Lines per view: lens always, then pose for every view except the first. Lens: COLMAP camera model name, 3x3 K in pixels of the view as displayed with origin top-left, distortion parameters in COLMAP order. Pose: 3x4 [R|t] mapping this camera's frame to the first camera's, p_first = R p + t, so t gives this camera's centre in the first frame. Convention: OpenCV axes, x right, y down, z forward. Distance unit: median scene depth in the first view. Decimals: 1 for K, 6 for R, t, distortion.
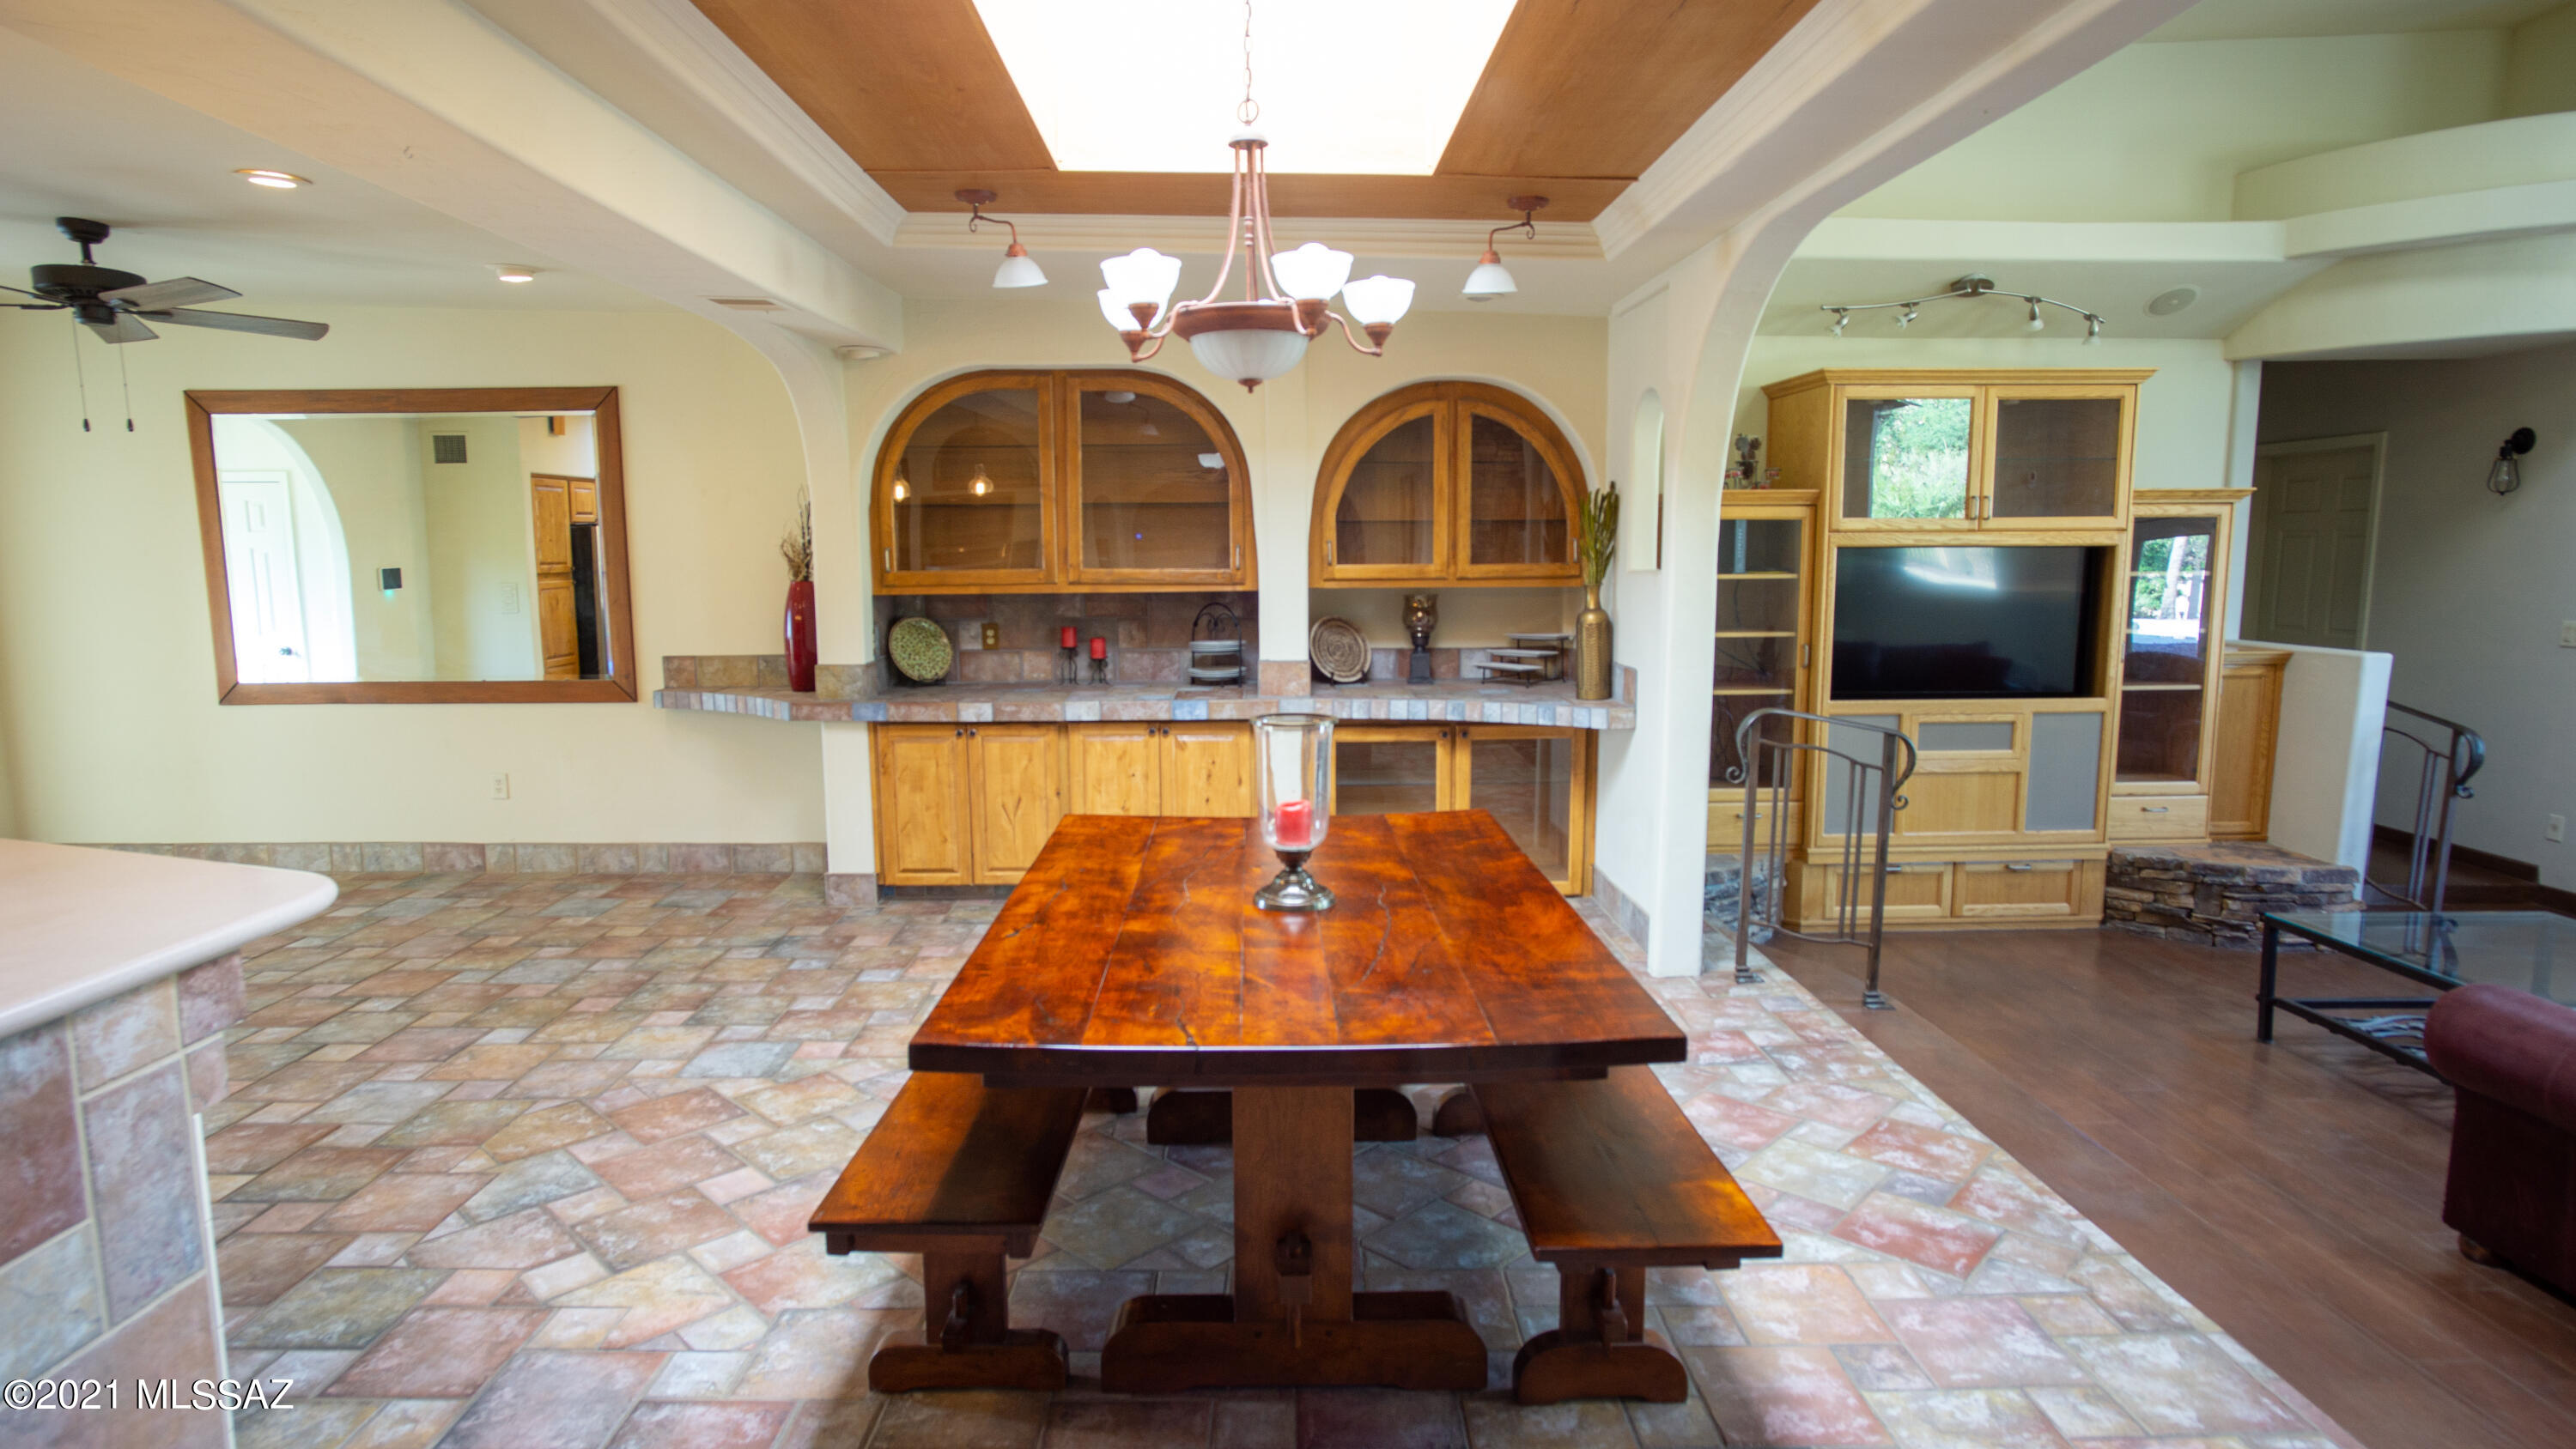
lens RADIAL K [[1371.7, 0, 1283.8], [0, 1371.7, 725.5], [0, 0, 1]] dist [-0.051564, 0.043352]
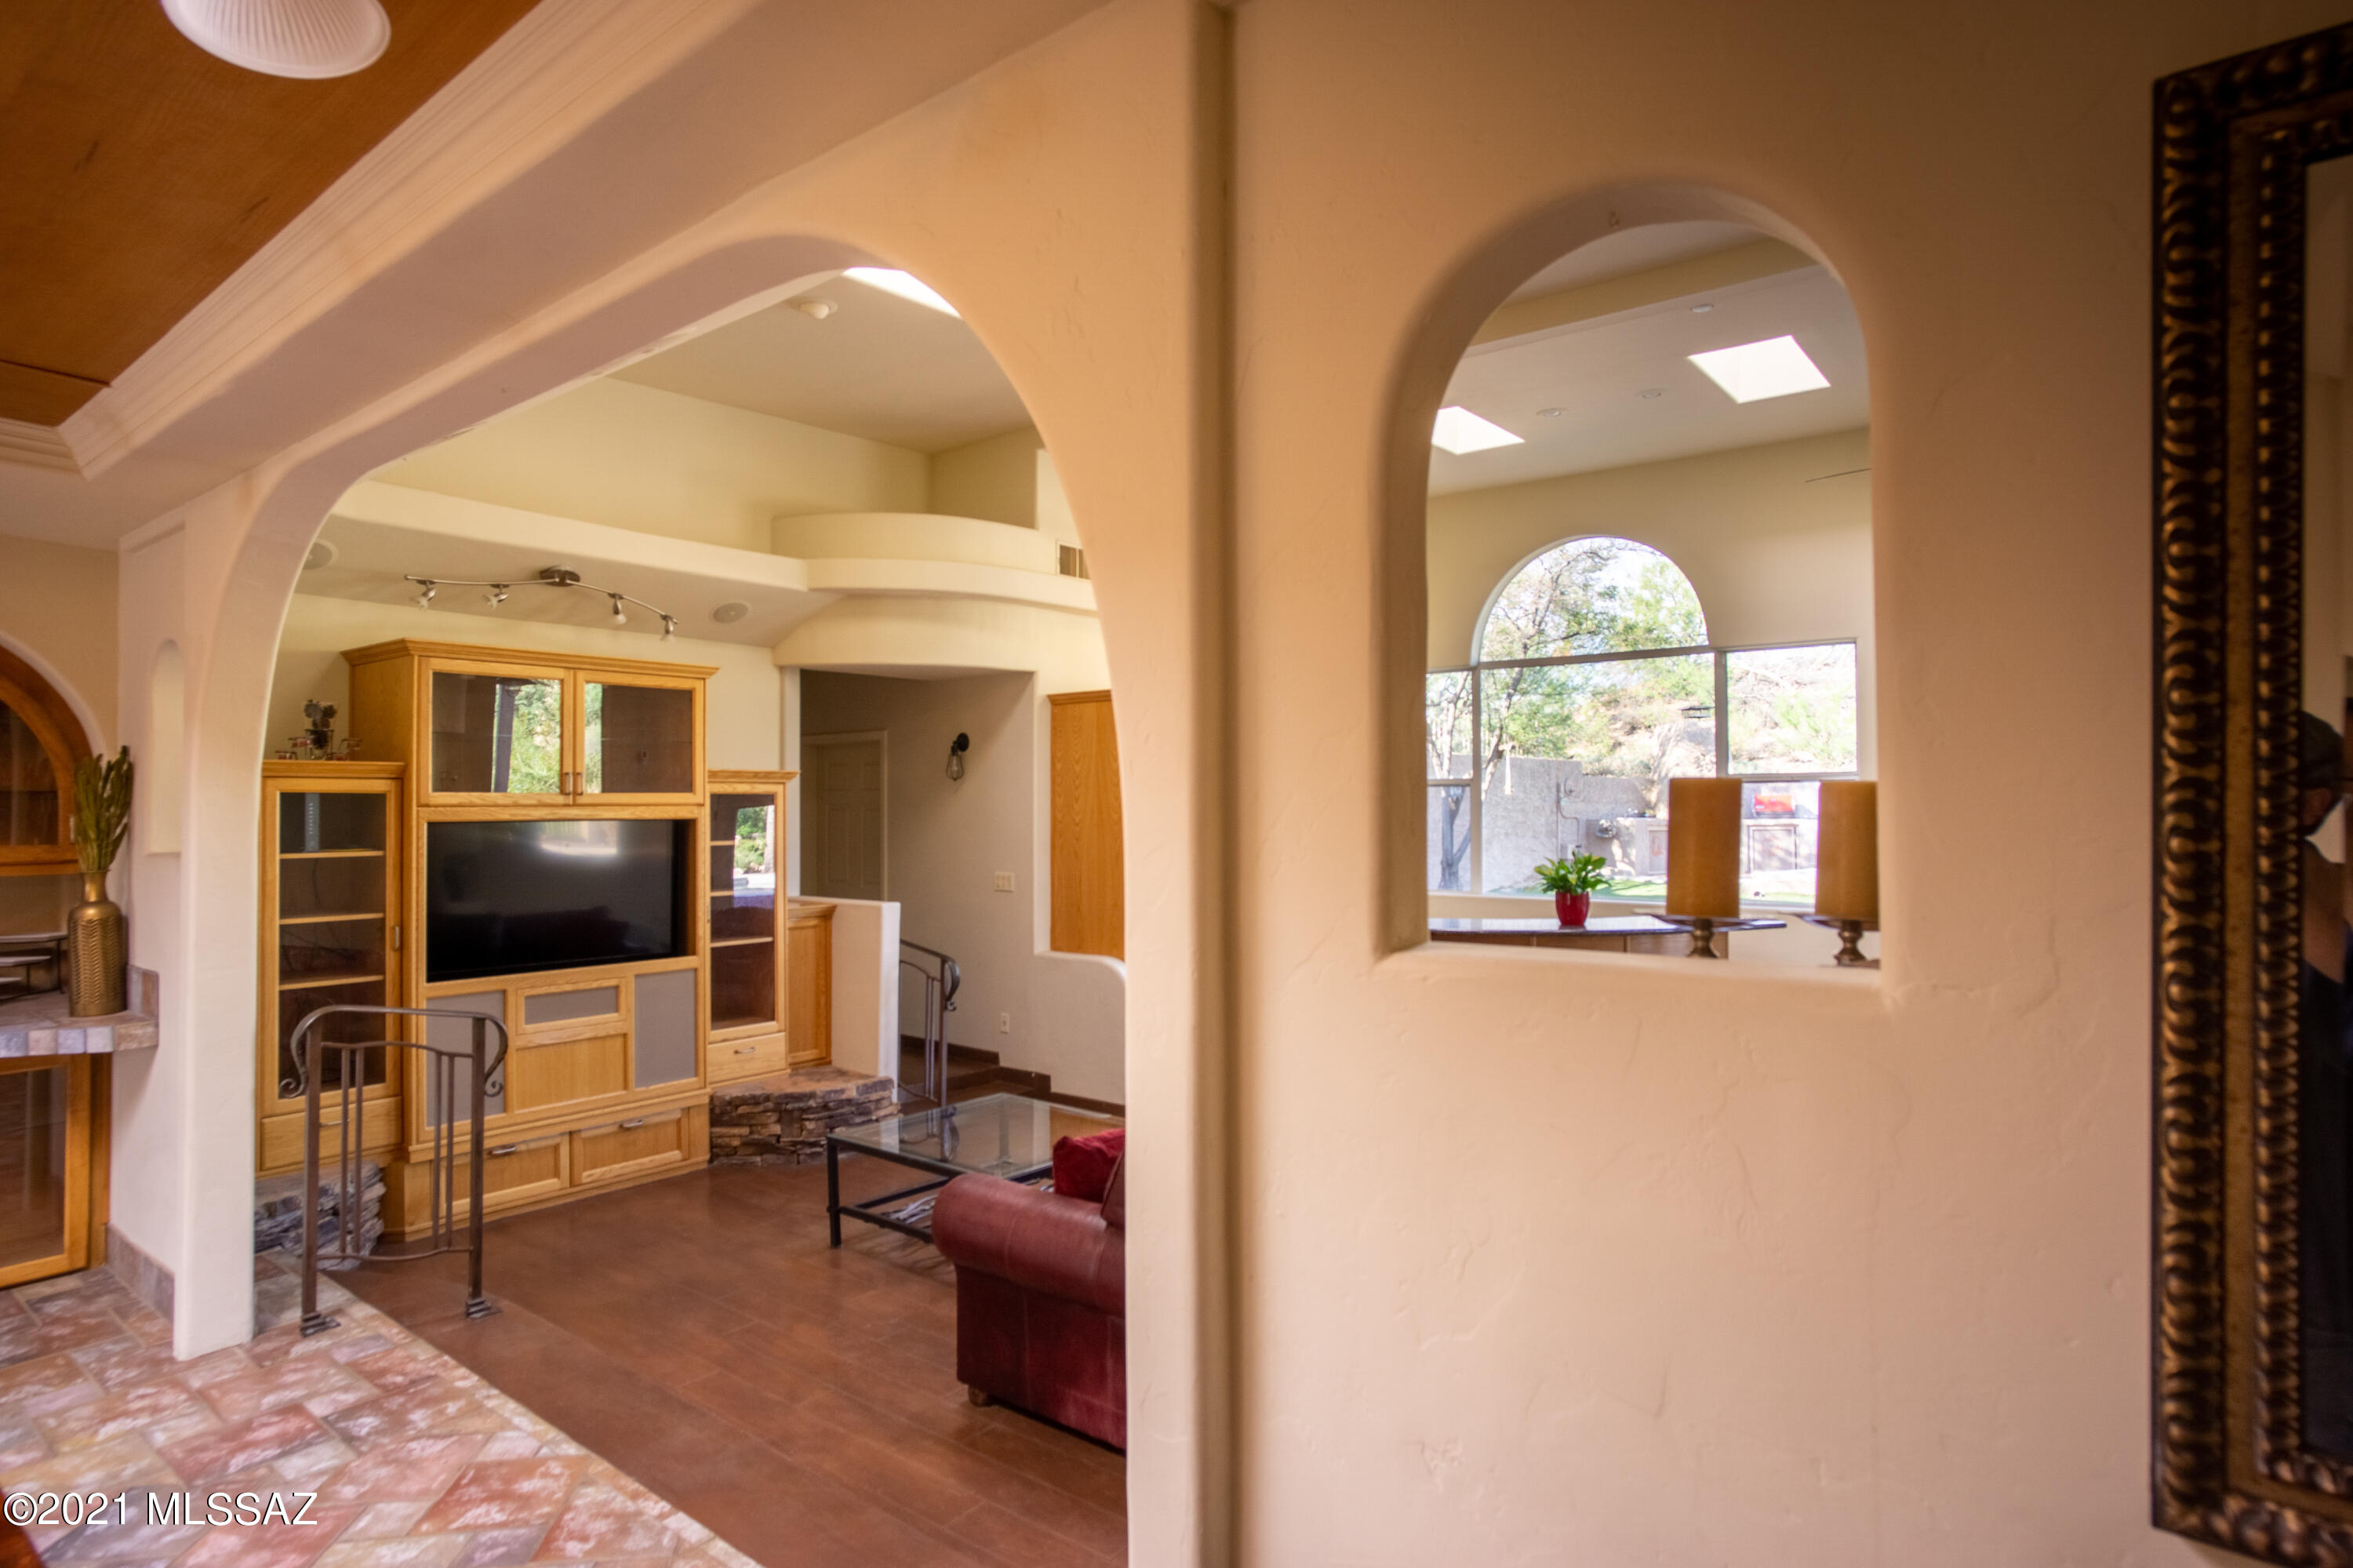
lens RADIAL K [[1256.7, 0, 1162.5], [0, 1256.7, 787.6], [0, 0, 1]] dist [-0.056445, 0.036926]
pose [[0.636624, 0.015831, 0.771012, 0.064313], [0.101481, 0.989375, -0.104107, -0.011883], [-0.764468, 0.144520, 0.628253, 0.052561]]
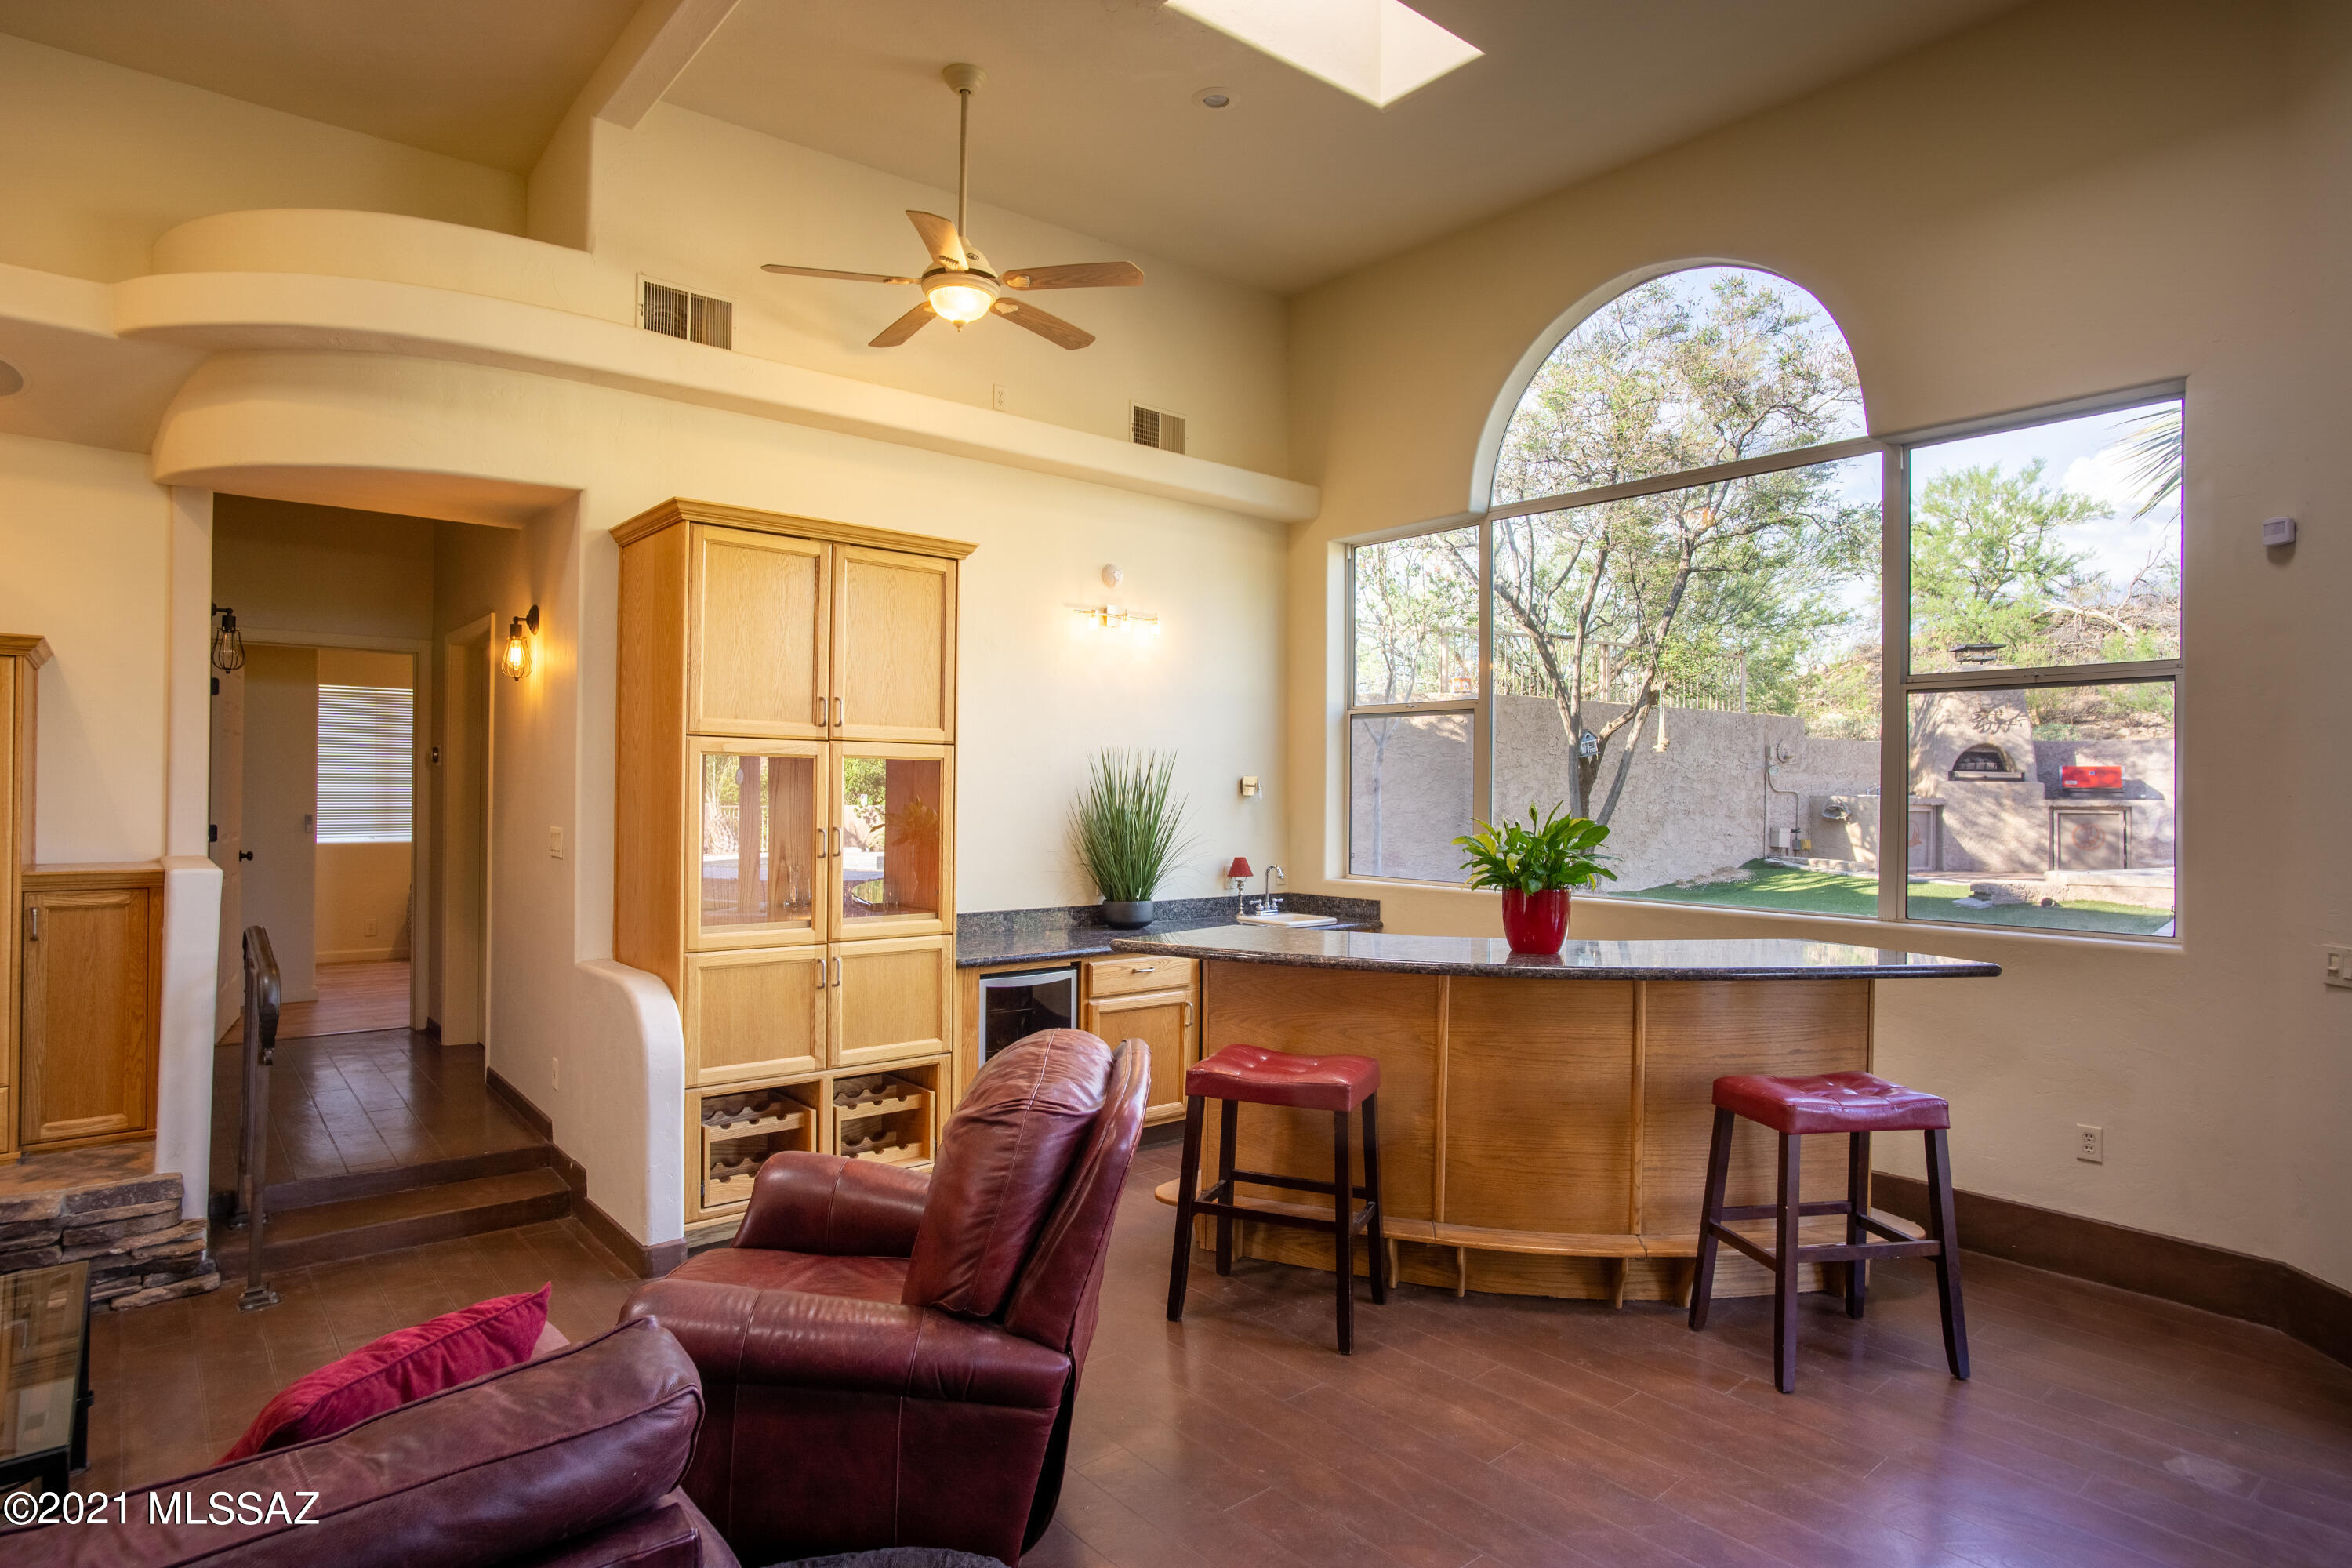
lens RADIAL K [[1256.2, 0, 1162.0], [0, 1256.2, 787.6], [0, 0, 1]] dist [-0.056445, 0.036926]
pose [[0.784423, 0.016299, 0.620013, 0.786331], [0.066867, 0.991606, -0.110667, 0.010734], [-0.616612, 0.128268, 0.776748, 0.163210]]
